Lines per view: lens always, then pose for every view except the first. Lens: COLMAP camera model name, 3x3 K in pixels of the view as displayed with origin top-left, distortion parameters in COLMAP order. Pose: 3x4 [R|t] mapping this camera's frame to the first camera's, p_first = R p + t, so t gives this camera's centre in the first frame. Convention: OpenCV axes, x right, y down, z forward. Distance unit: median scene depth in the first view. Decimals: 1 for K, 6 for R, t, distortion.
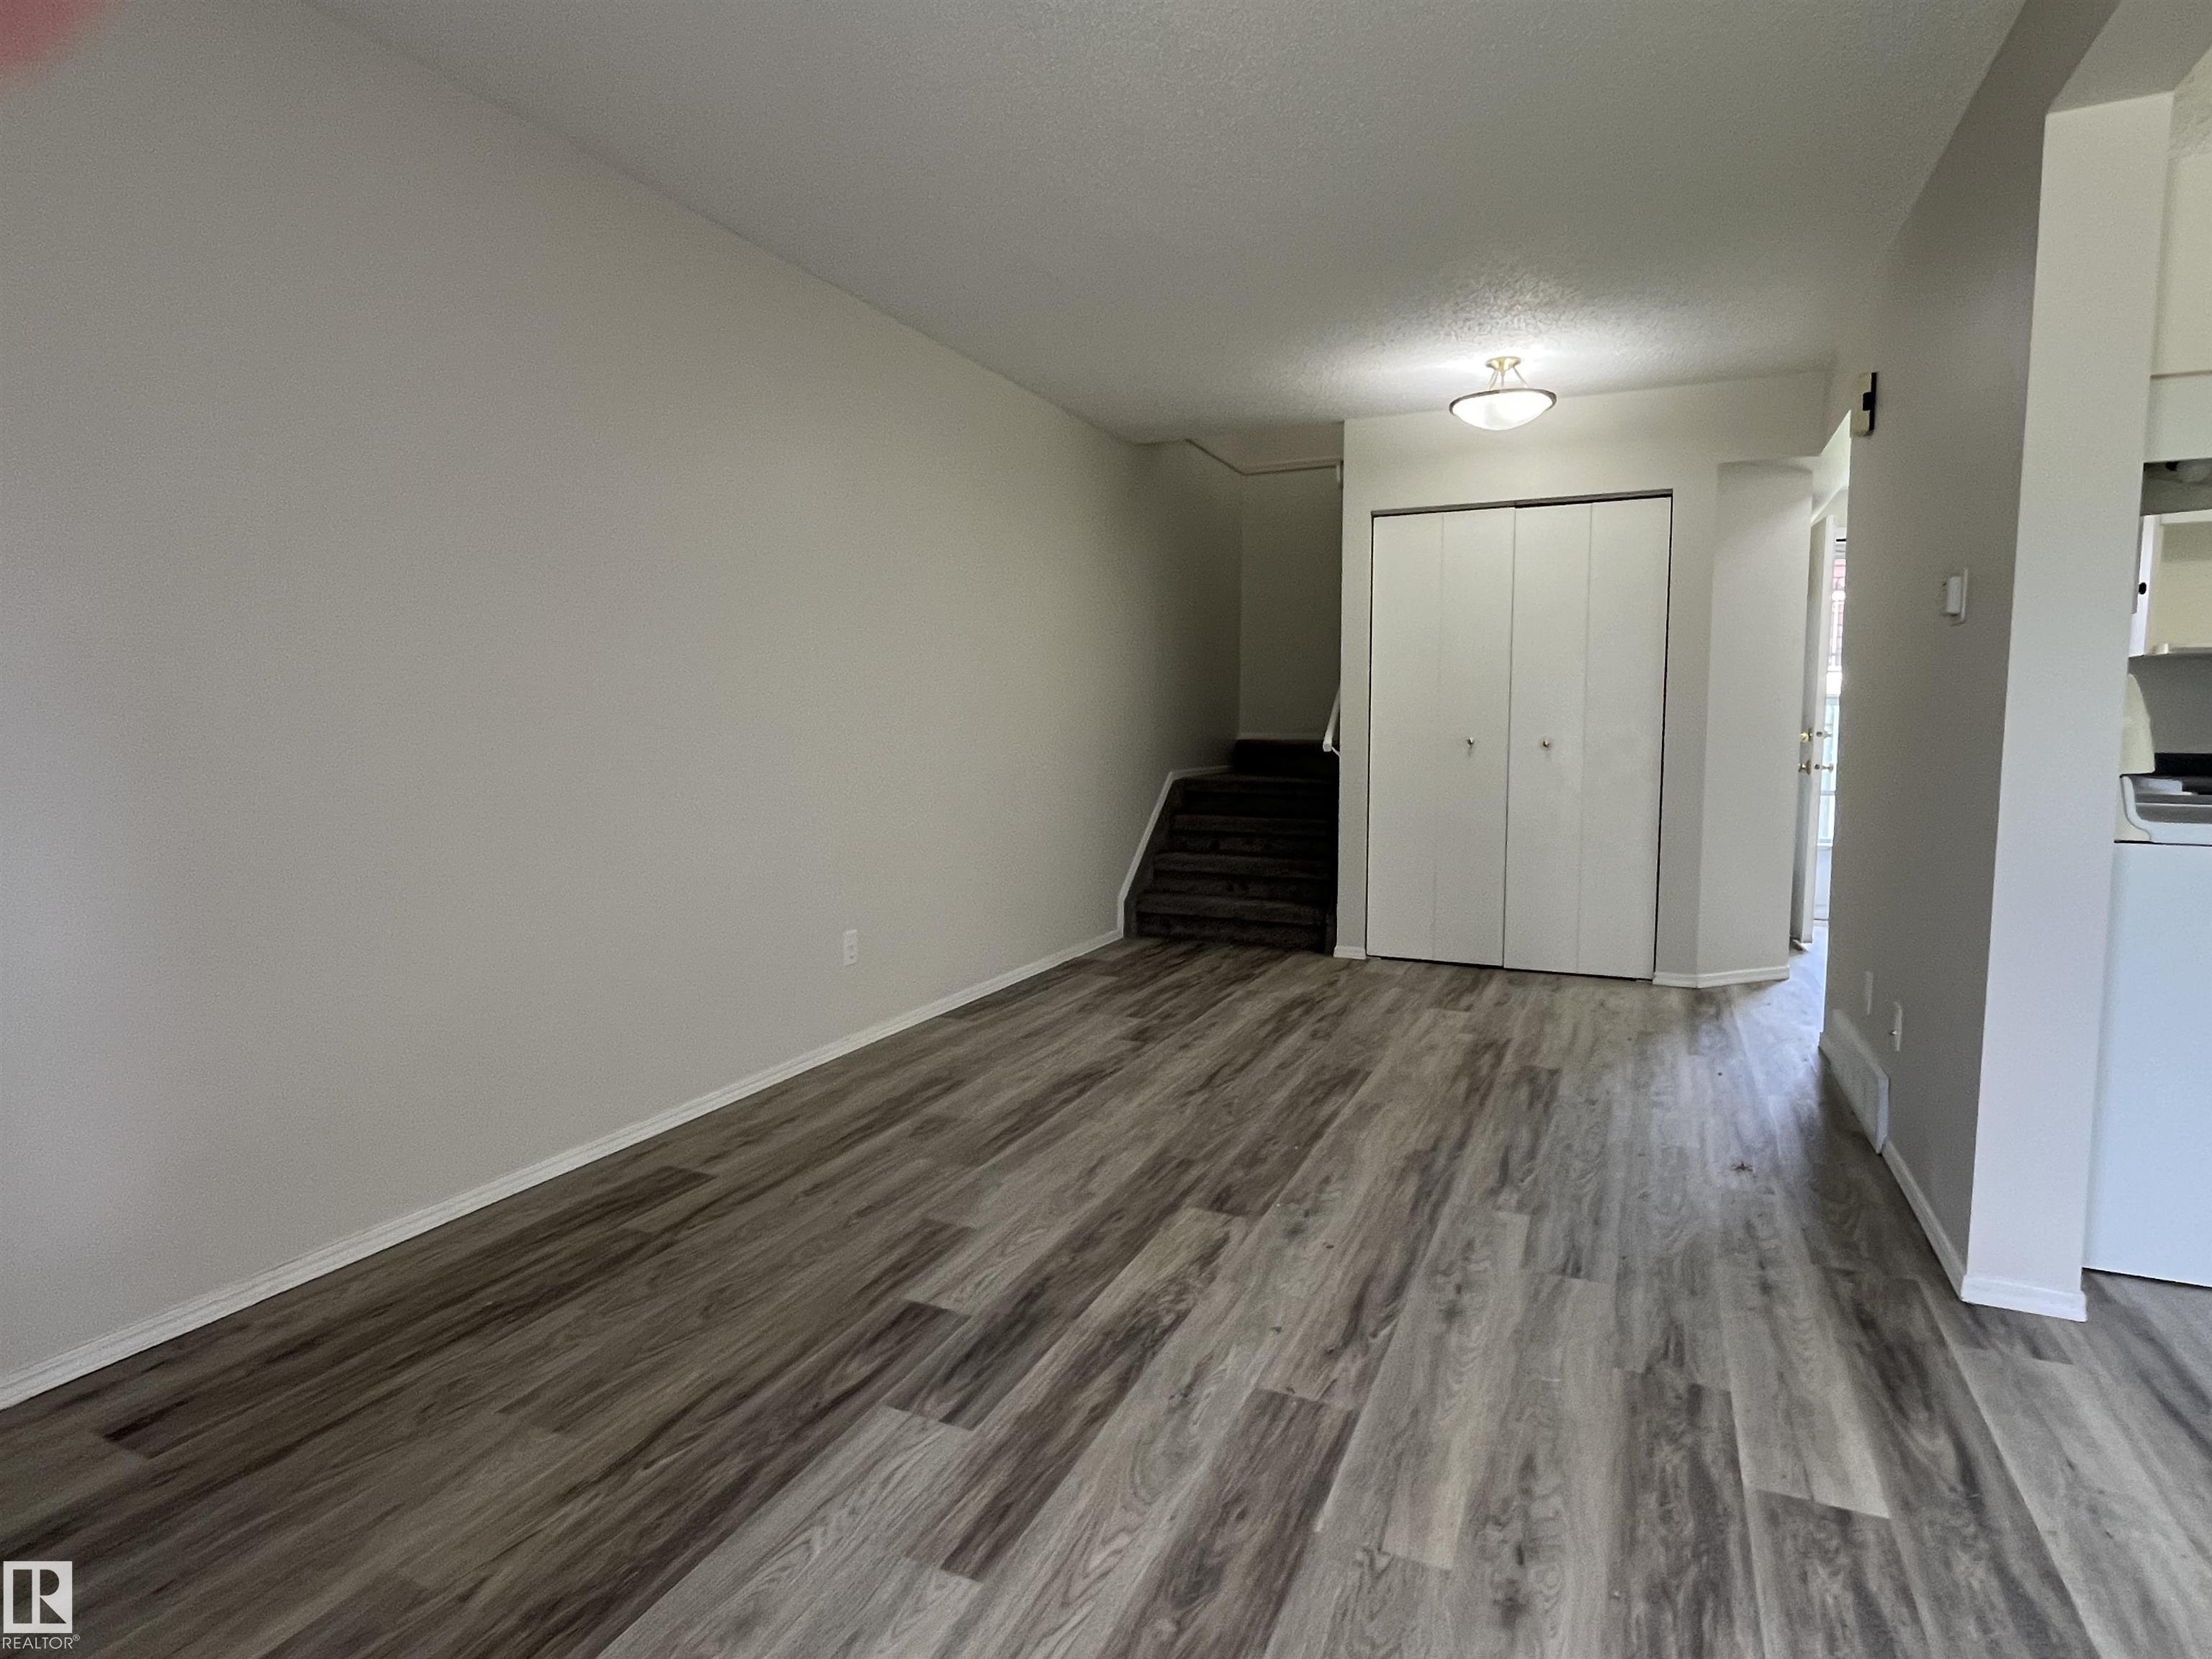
lens RADIAL K [[1187.0, 0, 1103.0], [0, 1187.0, 832.8], [0, 0, 1]] dist [-0.001385, -0.001207]
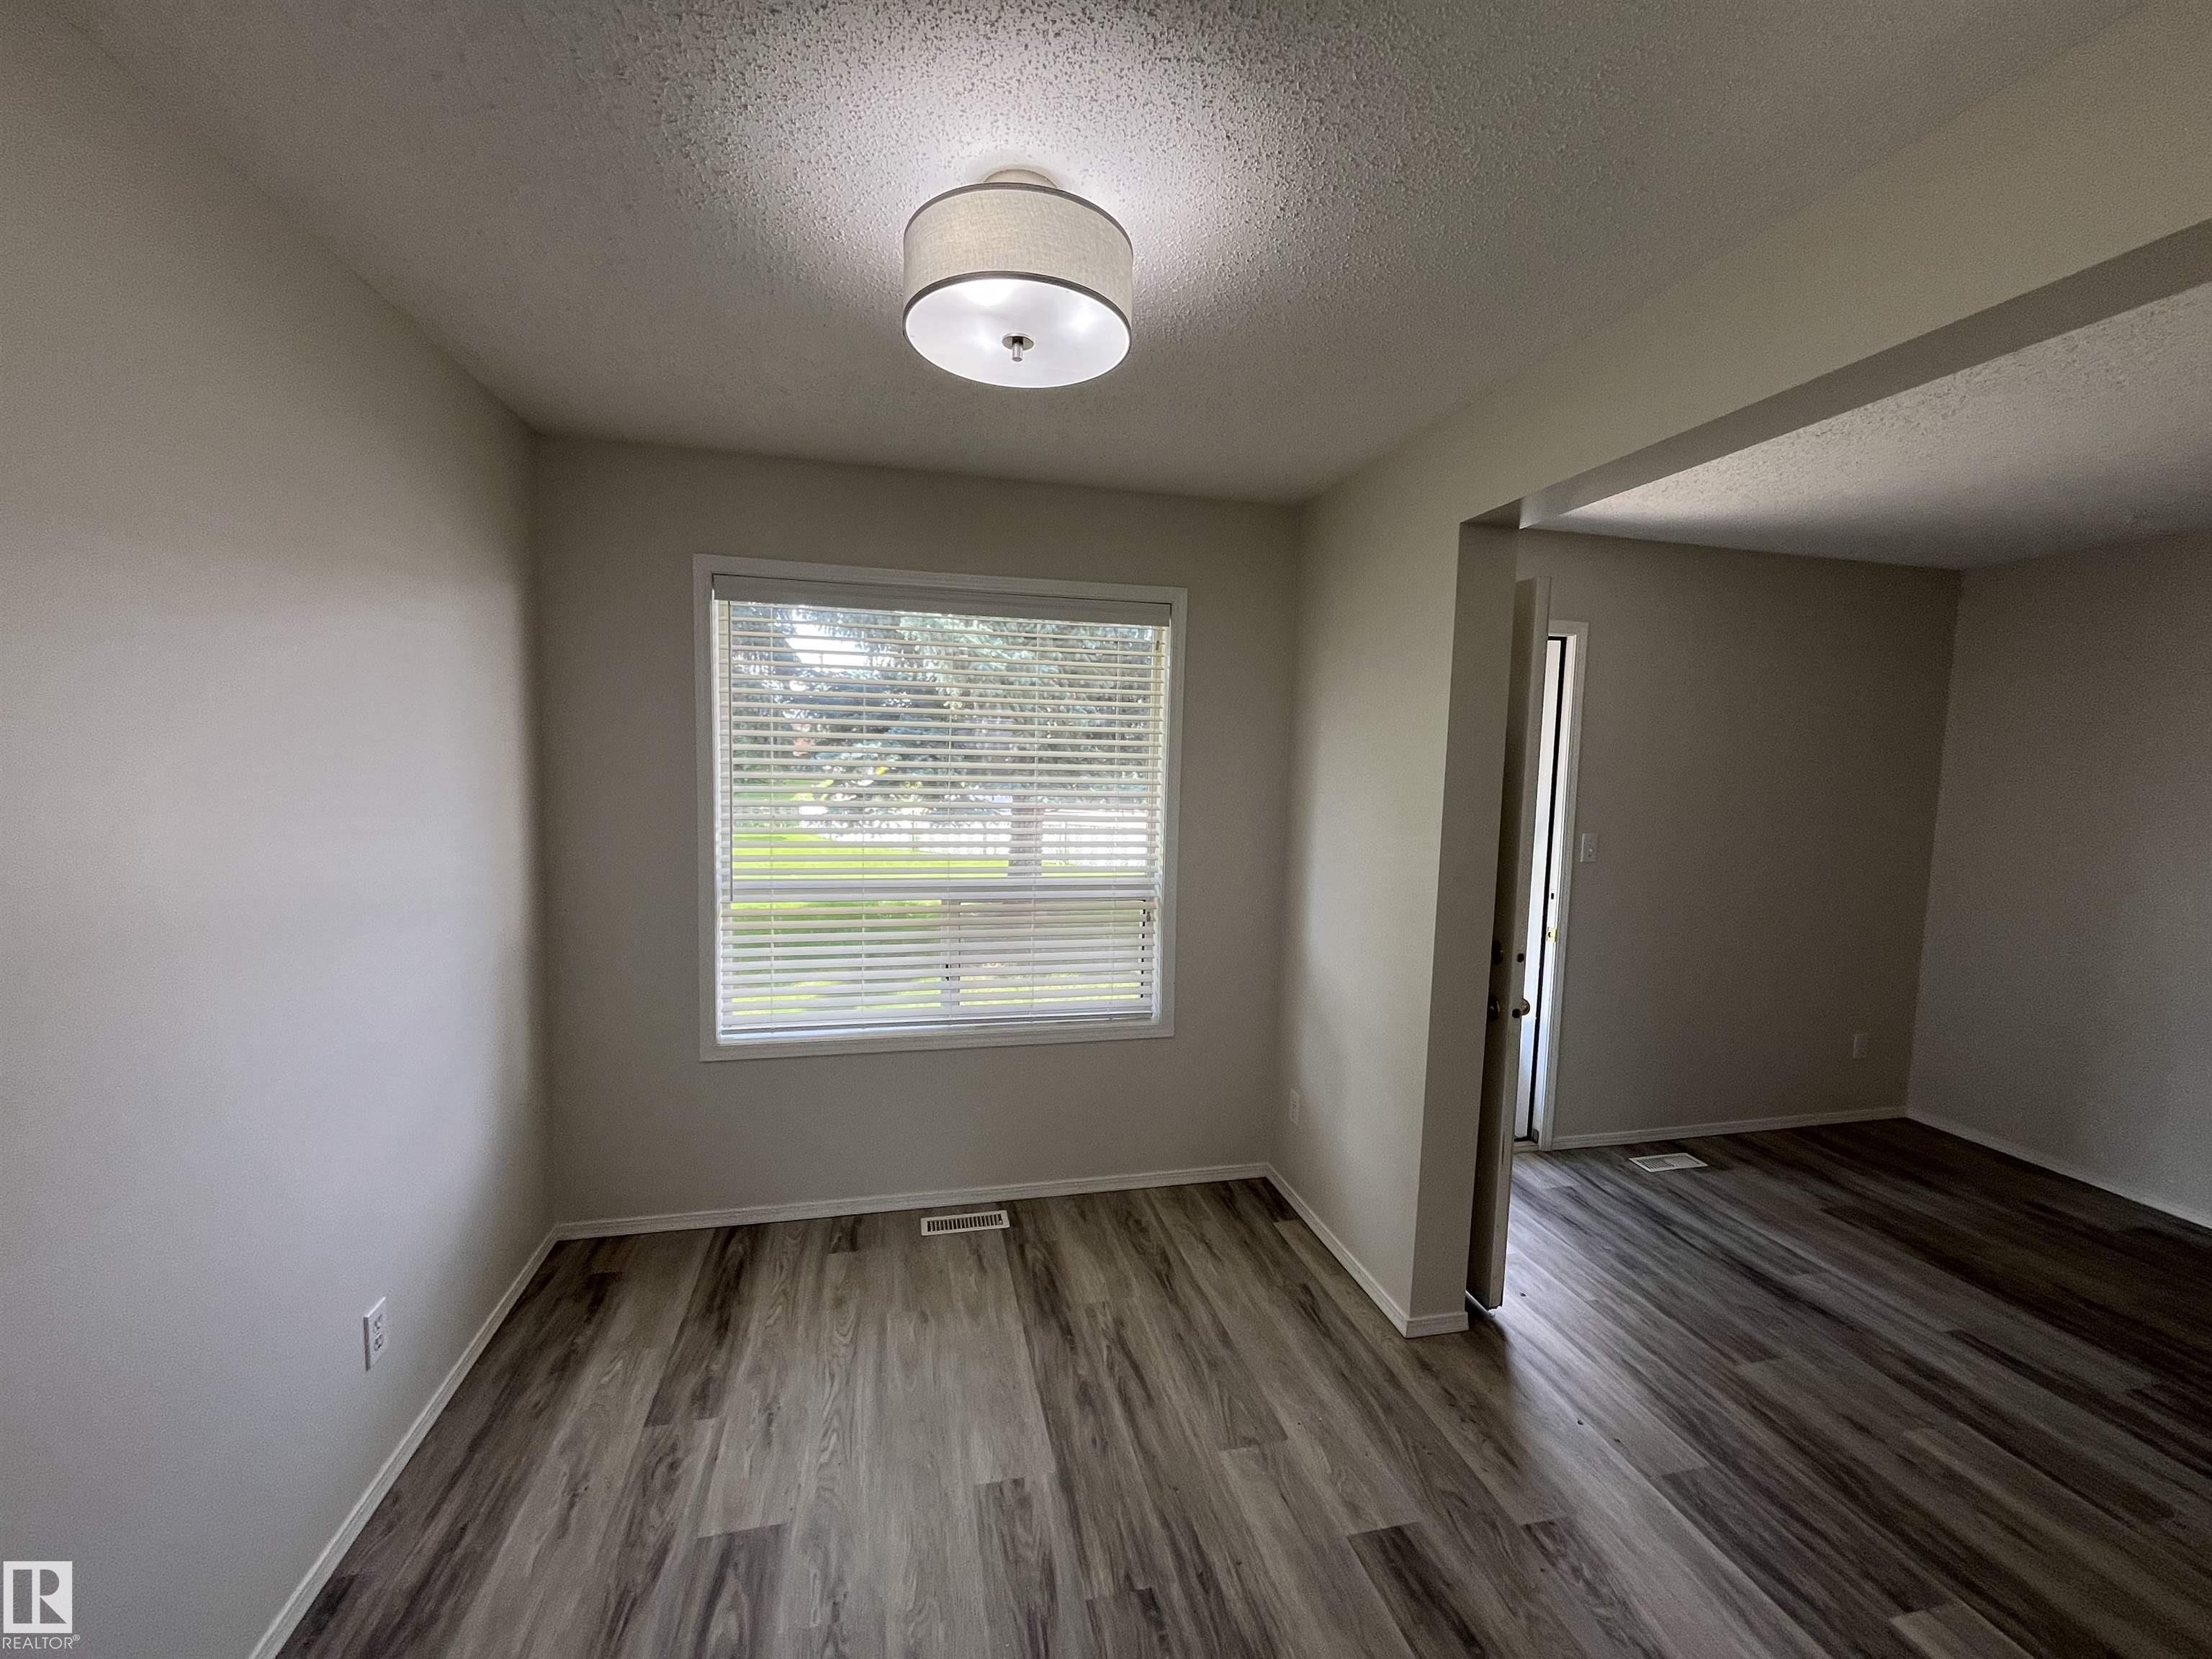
lens RADIAL K [[895.7, 0, 1102.6], [0, 895.7, 823.2], [0, 0, 1]] dist [-0.003374, 0.000419]
pose [[-0.788677, 0.024816, -0.614306, 1.143289], [-0.088913, 0.984077, 0.153905, -0.219021], [0.608344, 0.176001, -0.773913, 0.633370]]
